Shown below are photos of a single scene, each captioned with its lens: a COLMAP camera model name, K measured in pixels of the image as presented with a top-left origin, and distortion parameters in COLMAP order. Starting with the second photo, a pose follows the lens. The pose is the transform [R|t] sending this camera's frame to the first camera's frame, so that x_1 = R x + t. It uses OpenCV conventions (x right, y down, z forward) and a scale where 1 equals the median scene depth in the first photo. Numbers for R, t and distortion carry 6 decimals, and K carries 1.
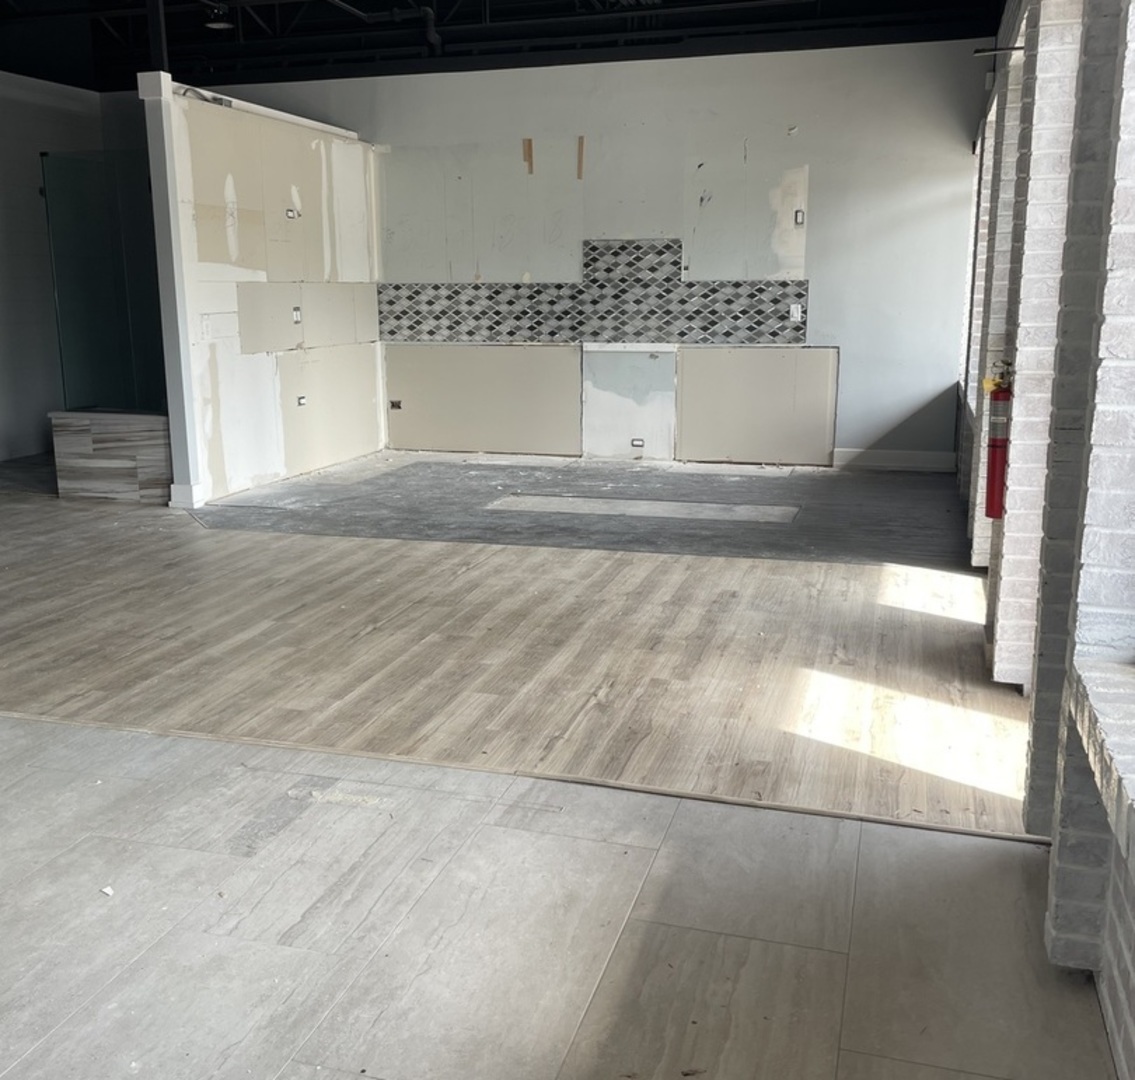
lens RADIAL K [[1139.4, 0, 575.6], [0, 1139.4, 521.1], [0, 0, 1]] dist [0.051335, 0.000000]
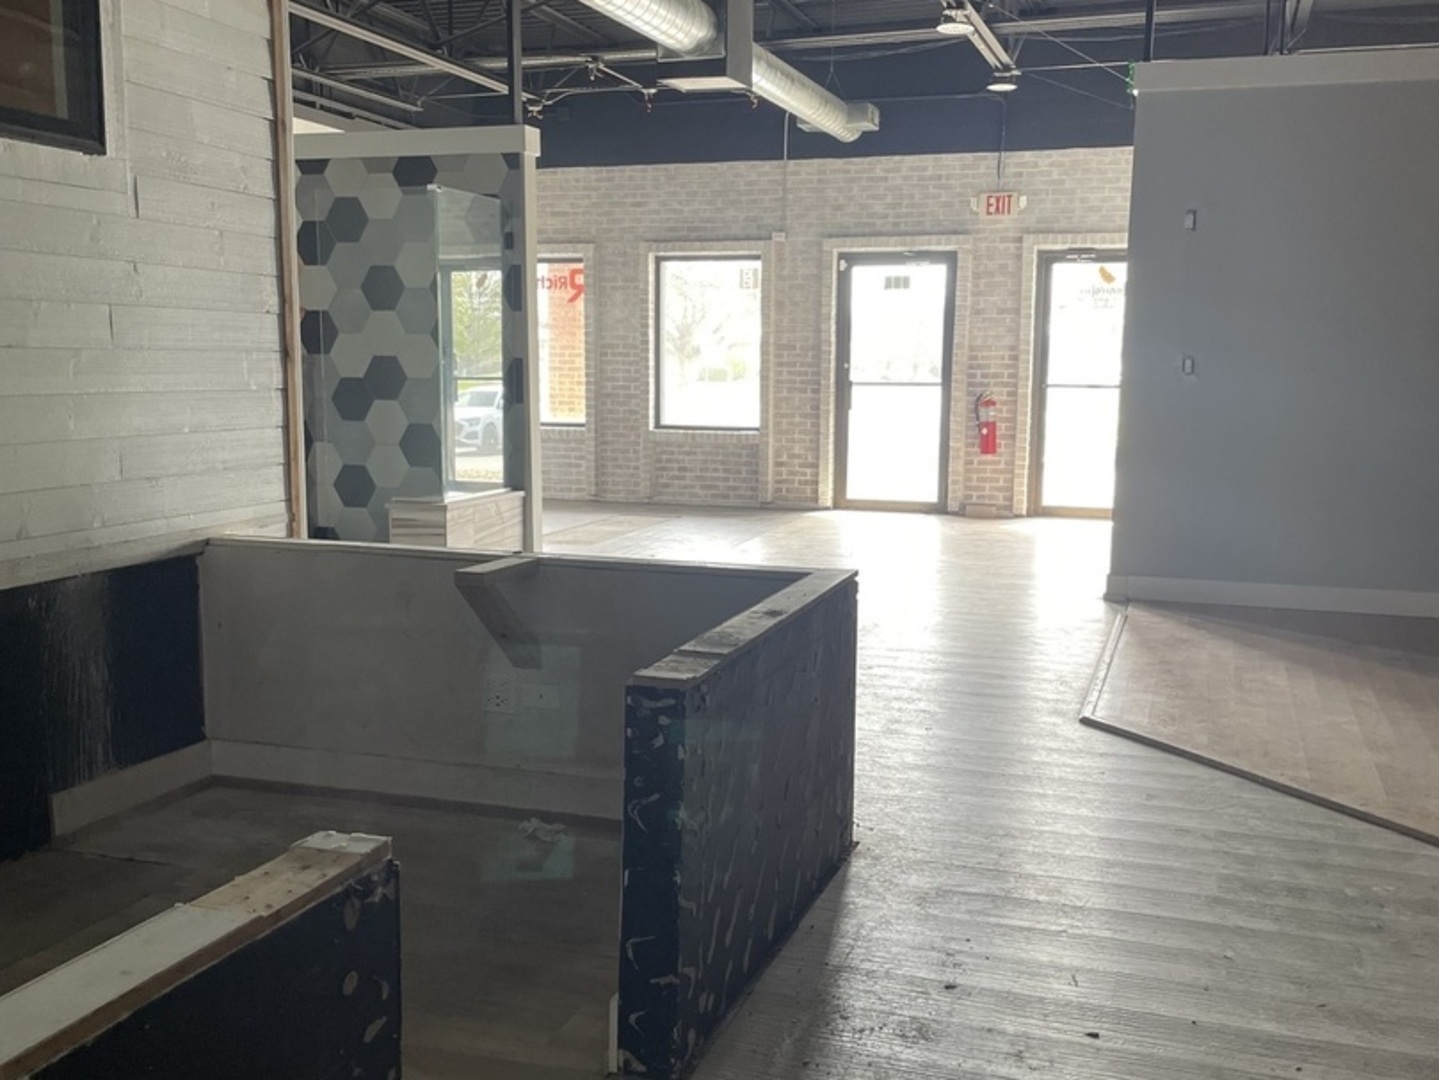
lens RADIAL K [[1447.0, 0, 726.6], [0, 1447.0, 592.9], [0, 0, 1]] dist [0.061384, 0.000000]
pose [[0.024990, -0.154579, 0.987664, -1.294440], [0.188110, 0.971051, 0.147220, -0.130048], [-0.981830, 0.182111, 0.053344, 0.677237]]
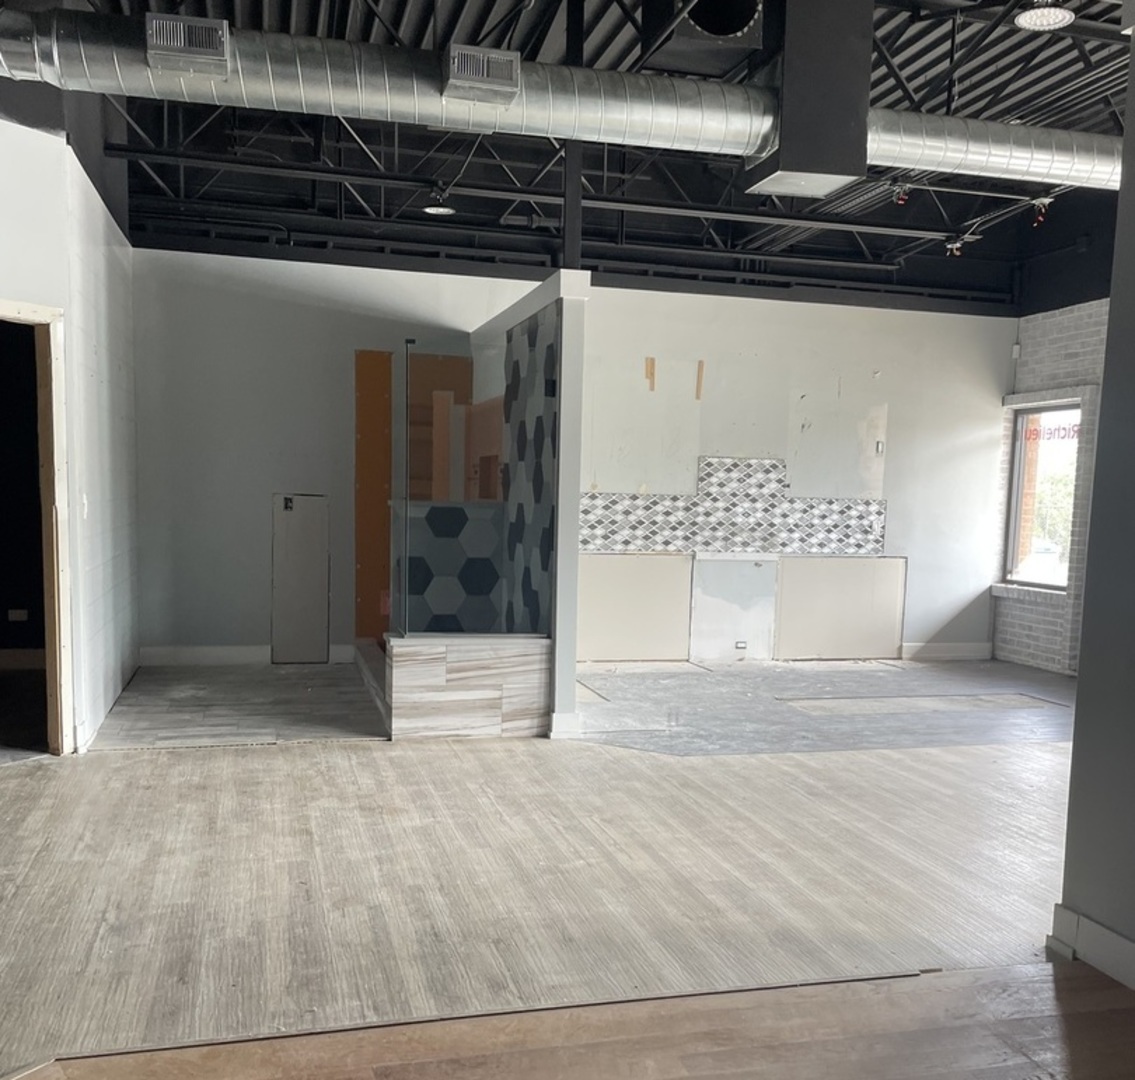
lens RADIAL K [[1139.4, 0, 577.4], [0, 1139.4, 629.9], [0, 0, 1]] dist [0.051335, 0.000000]
pose [[0.843828, -0.035066, 0.535467, -0.698139], [0.074274, 0.995890, -0.051830, -0.042566], [-0.531449, 0.083507, 0.842964, 0.197924]]
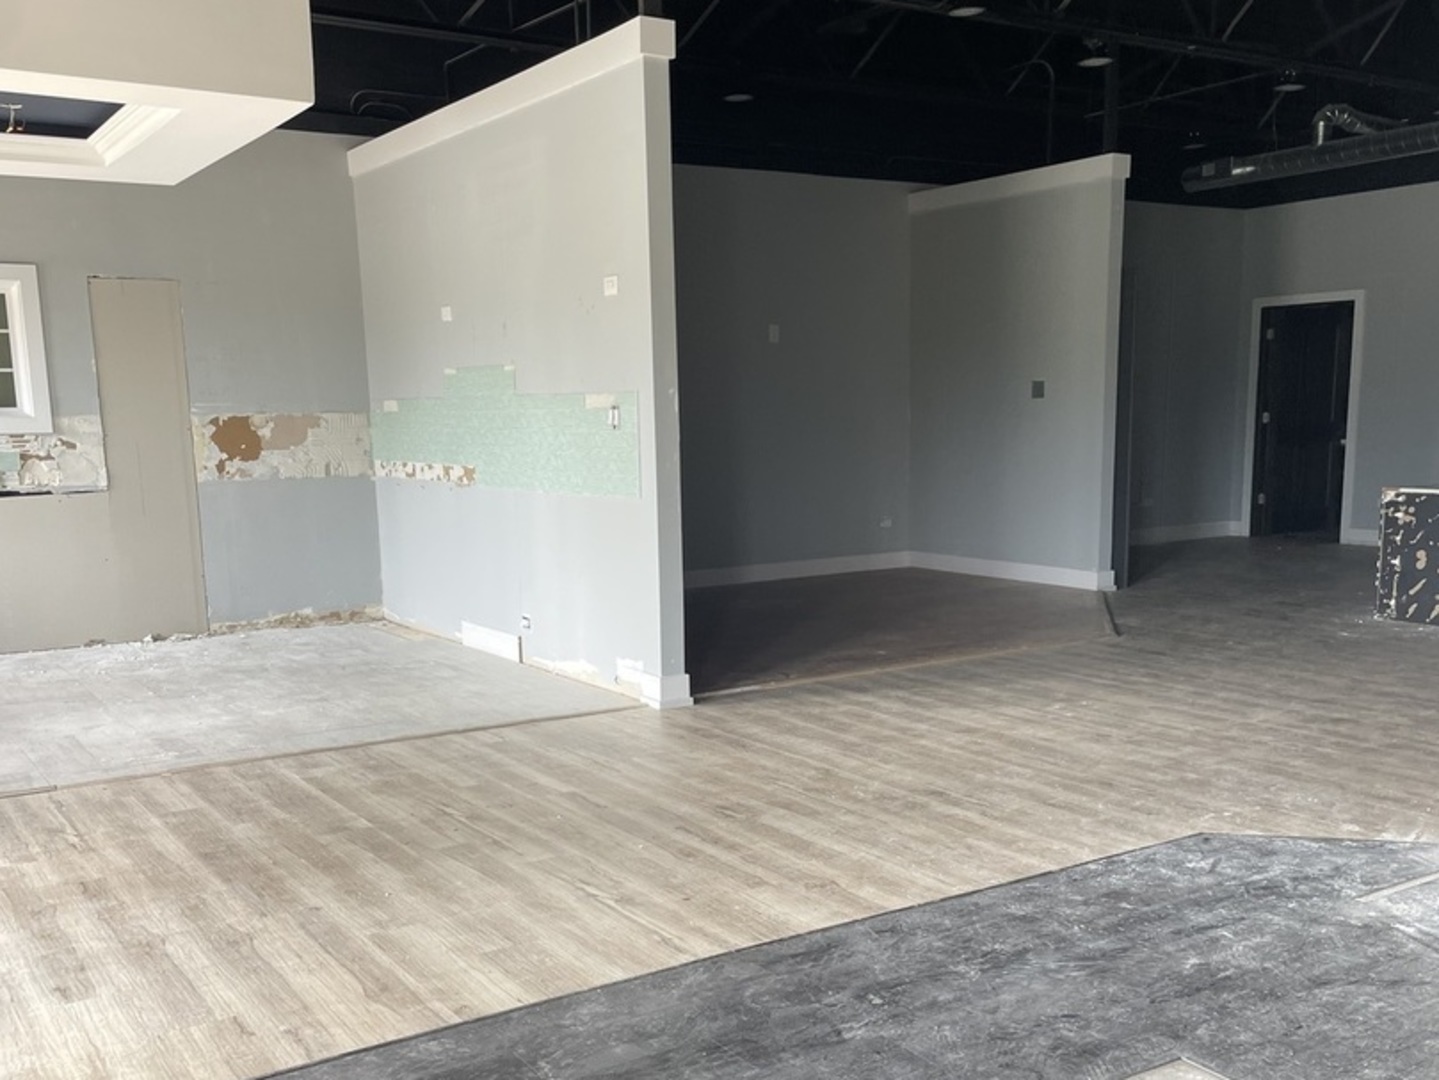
lens RADIAL K [[1447.0, 0, 704.6], [0, 1447.0, 547.3], [0, 0, 1]] dist [0.061384, 0.000000]
pose [[-0.657791, 0.091522, -0.747620, 0.260385], [-0.124971, 0.965570, 0.228159, -0.196332], [0.742761, 0.243512, -0.623705, 0.958540]]
